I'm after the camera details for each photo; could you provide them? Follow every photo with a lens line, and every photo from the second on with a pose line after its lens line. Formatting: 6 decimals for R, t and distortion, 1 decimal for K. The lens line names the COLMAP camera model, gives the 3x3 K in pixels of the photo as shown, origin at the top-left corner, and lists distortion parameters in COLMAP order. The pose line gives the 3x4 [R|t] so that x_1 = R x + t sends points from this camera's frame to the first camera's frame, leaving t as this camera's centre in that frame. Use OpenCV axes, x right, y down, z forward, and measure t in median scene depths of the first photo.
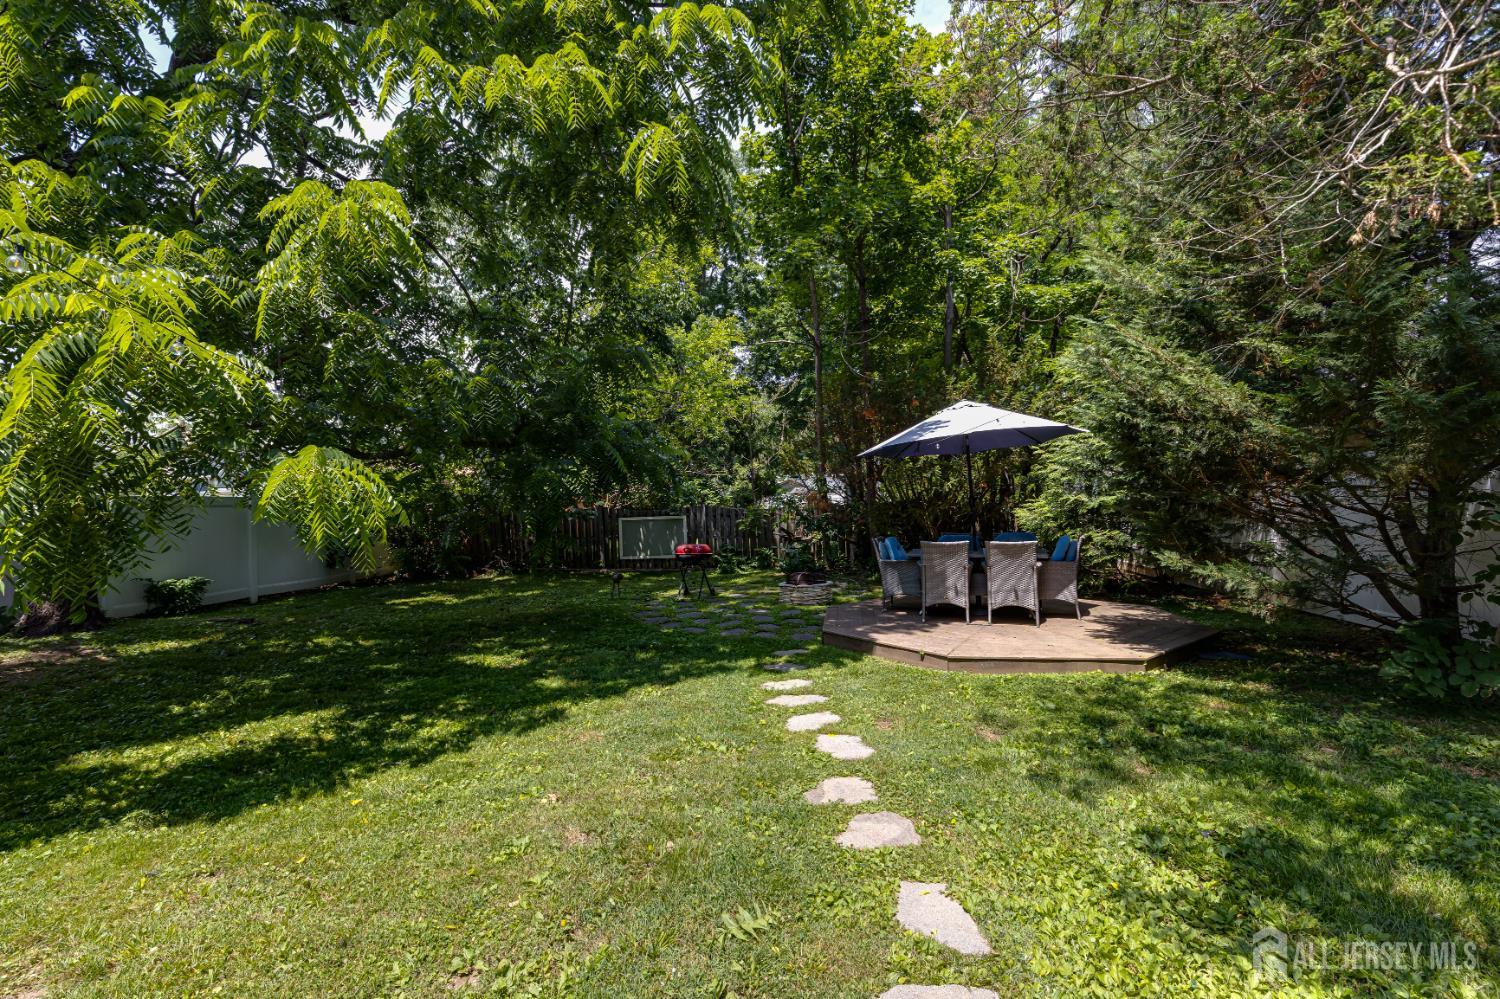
lens RADIAL K [[688.5, 0, 750.0], [0, 688.5, 499.5], [0, 0, 1]] dist [0.004512, 0.000418]
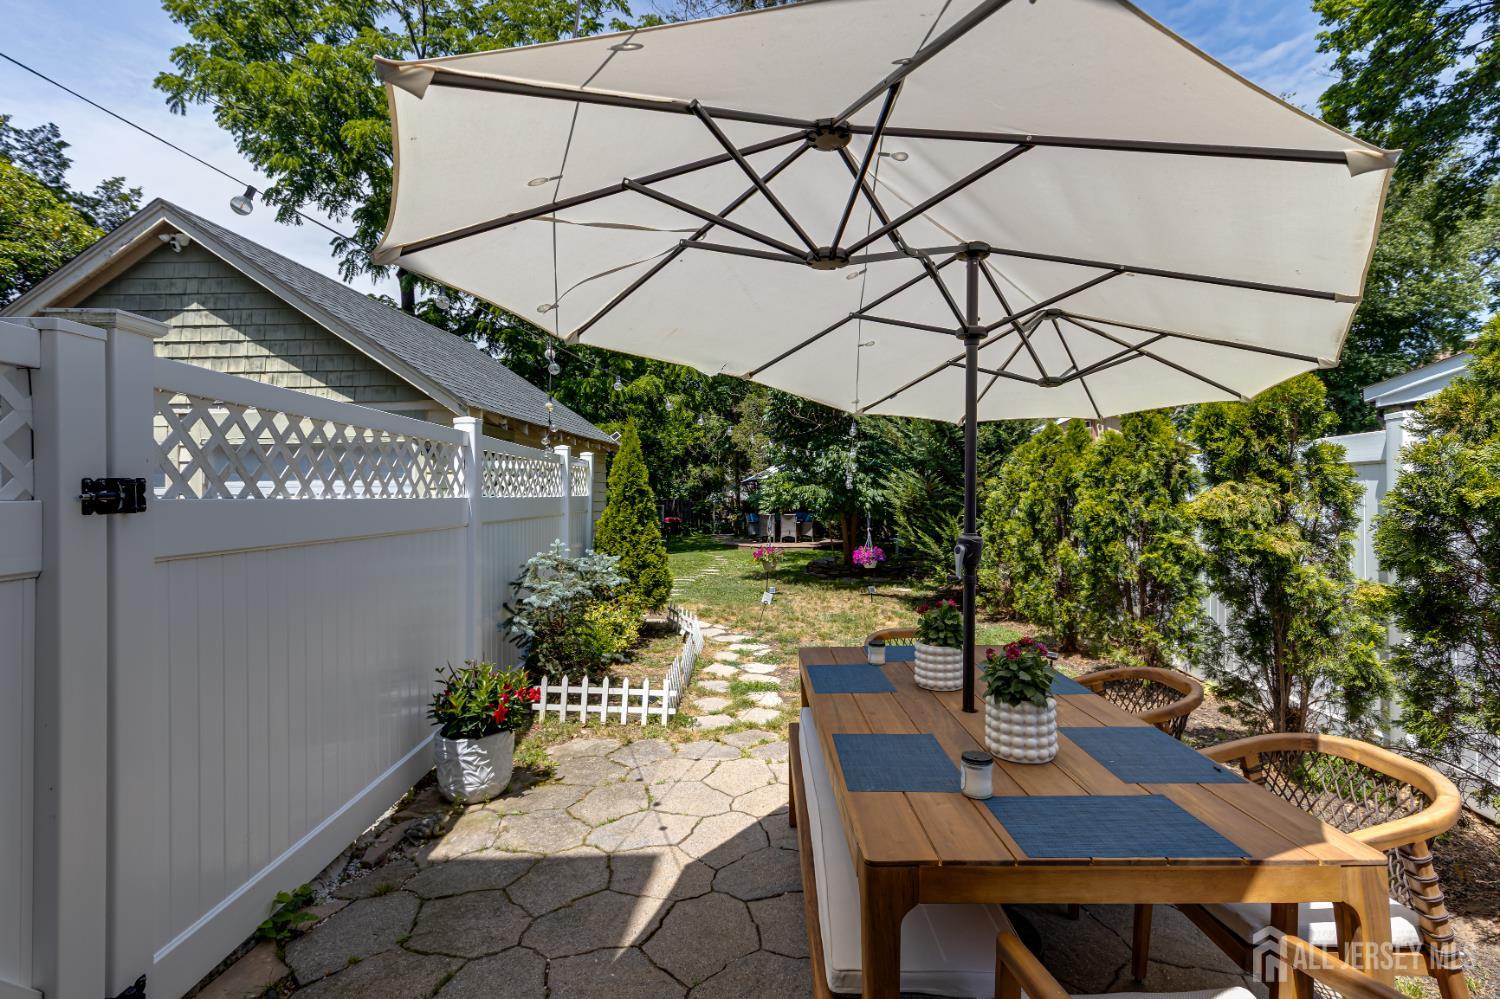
lens RADIAL K [[688.5, 0, 750.0], [0, 688.5, 499.5], [0, 0, 1]] dist [0.004512, 0.000418]
pose [[0.997164, 0.023889, 0.071367, 0.006952], [-0.024343, 0.999689, 0.005491, -0.013806], [-0.071214, -0.007212, 0.997435, -1.870638]]
